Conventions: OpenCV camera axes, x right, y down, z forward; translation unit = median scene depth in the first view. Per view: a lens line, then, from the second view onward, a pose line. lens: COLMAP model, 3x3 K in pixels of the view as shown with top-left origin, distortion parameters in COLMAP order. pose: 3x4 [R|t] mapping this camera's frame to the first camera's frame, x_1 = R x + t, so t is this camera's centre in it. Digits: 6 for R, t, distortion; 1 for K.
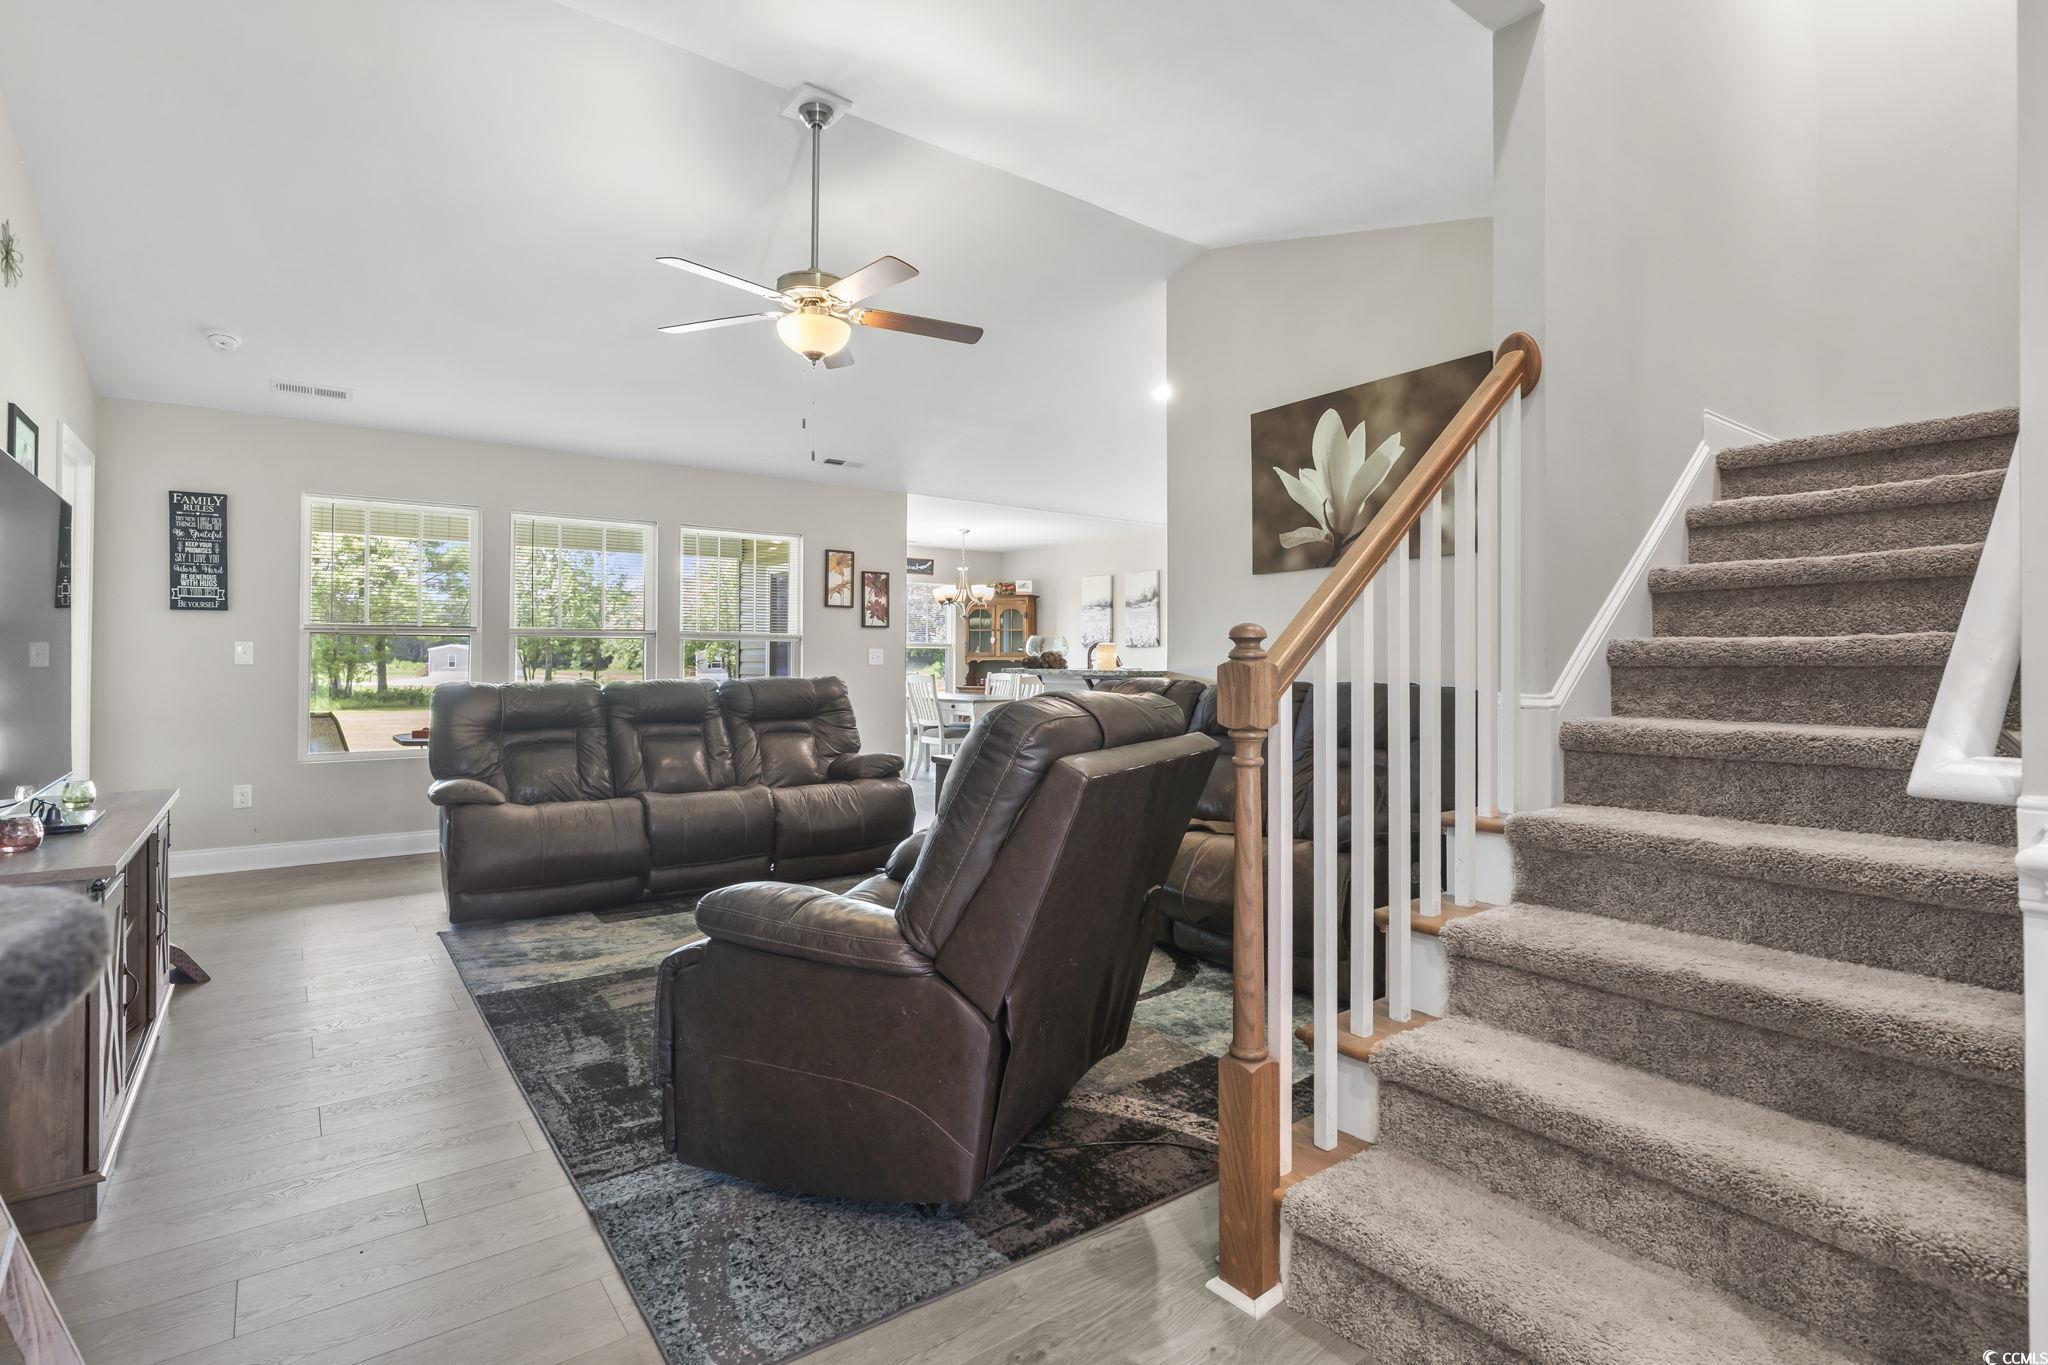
lens RADIAL K [[987.8, 0, 1018.8], [0, 987.8, 649.6], [0, 0, 1]] dist [-0.000052, 0.000687]
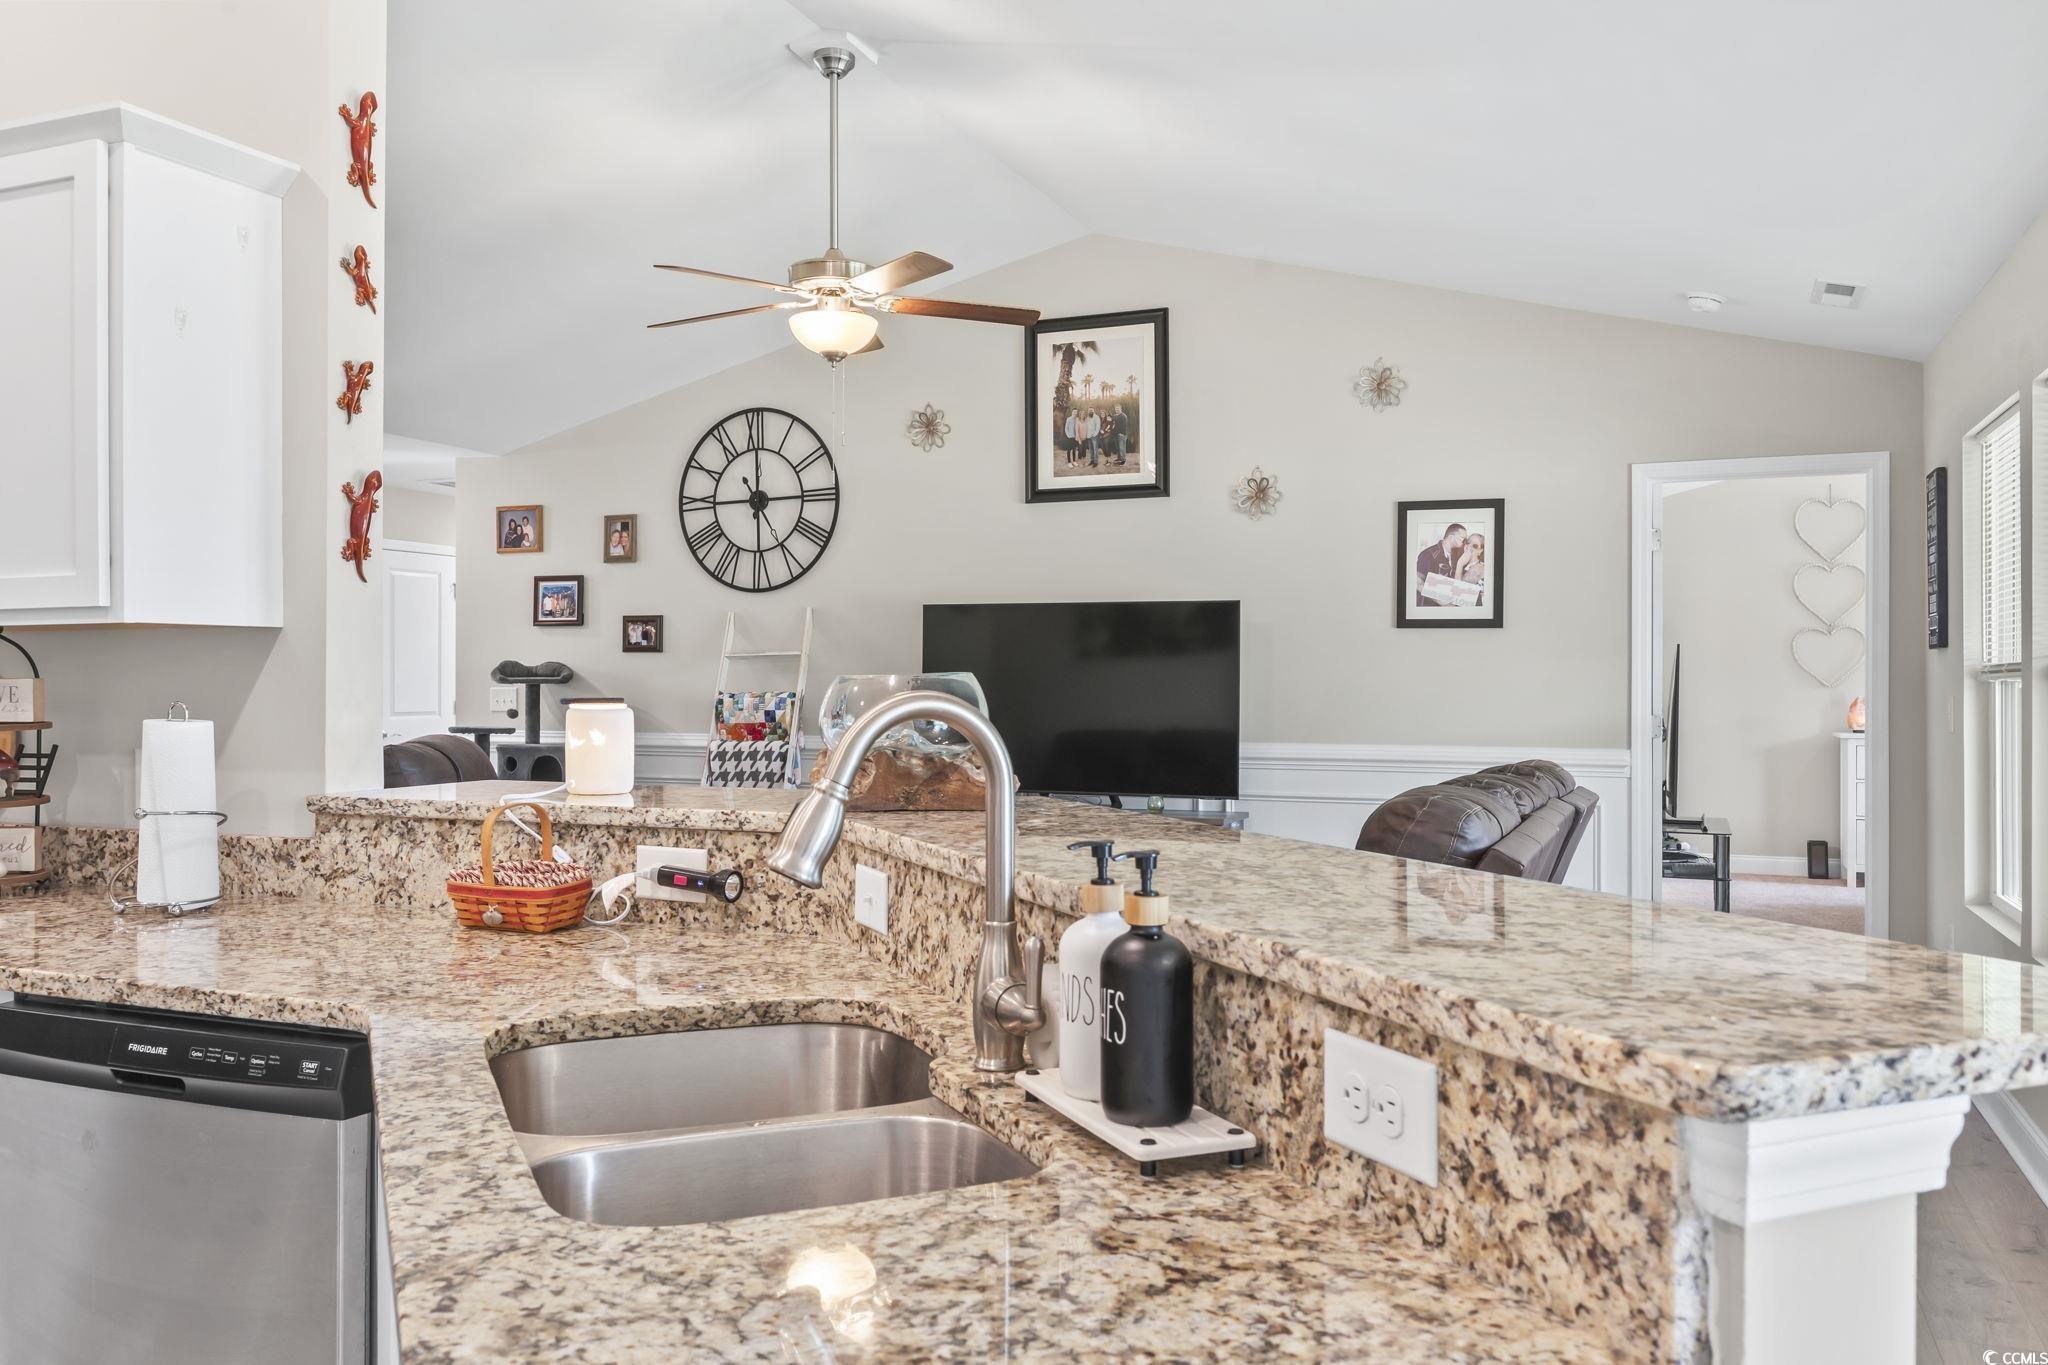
lens RADIAL K [[1592.1, 0, 1024.0], [0, 1592.1, 682.5], [0, 0, 1]] dist [0.001137, -0.002699]
pose [[-0.858037, -0.002184, -0.513584, 0.257531], [0.002207, 0.999966, -0.007940, -0.010332], [0.513583, -0.007946, -0.858003, 1.698788]]
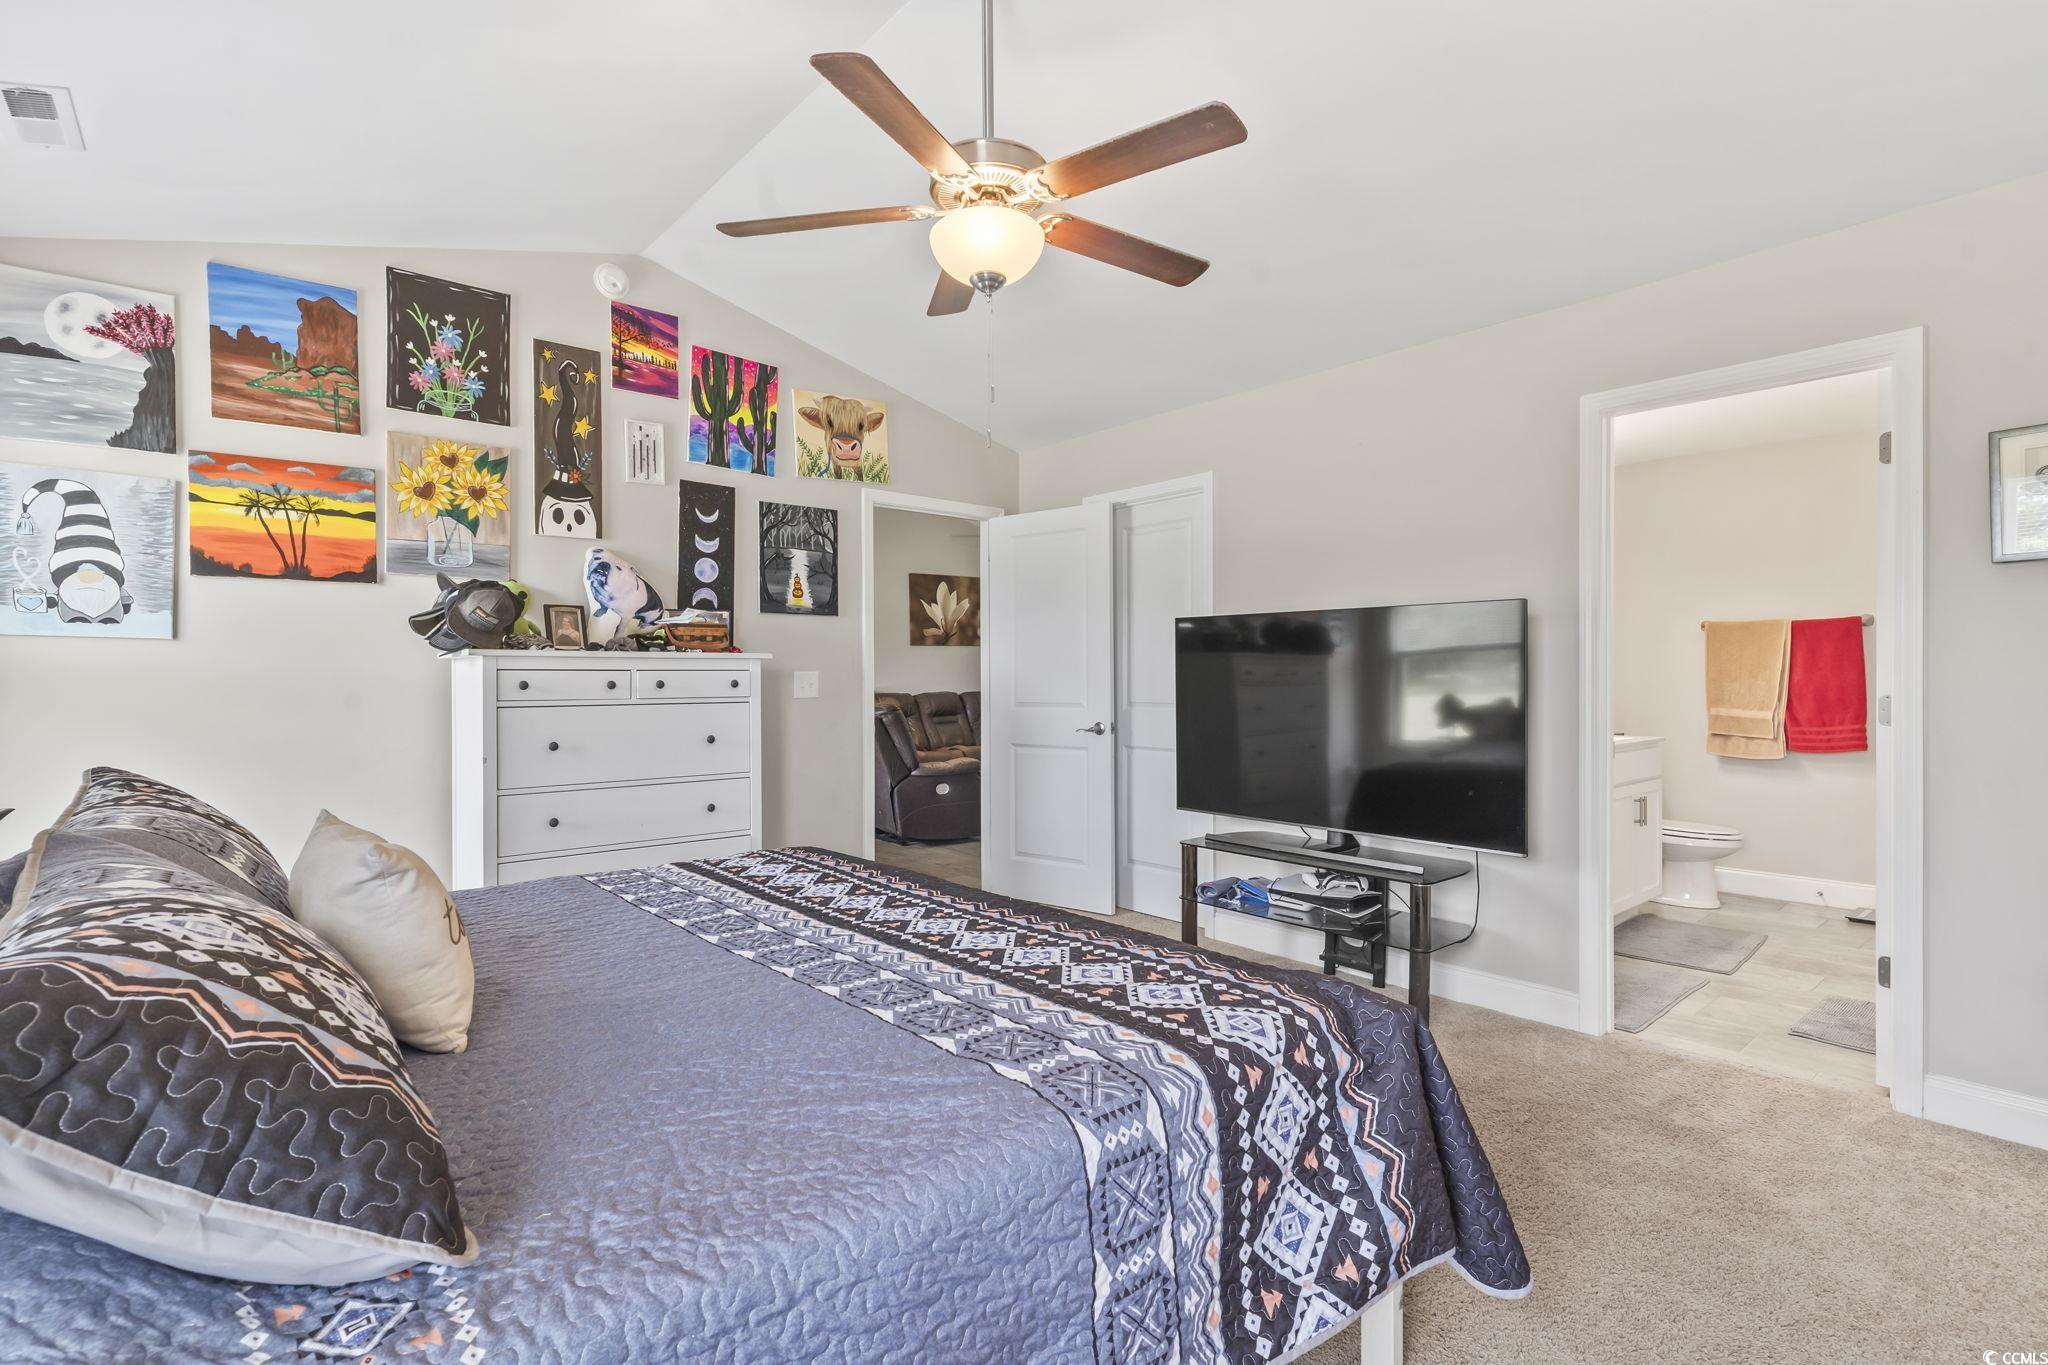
lens RADIAL K [[972.4, 0, 1020.5], [0, 972.4, 682.9], [0, 0, 1]] dist [0.000522, -0.000395]
pose [[-0.061841, -0.007036, 0.998061, -1.945585], [-0.007804, 0.999948, 0.006566, -0.007279], [-0.998056, -0.007383, -0.061893, 0.877034]]
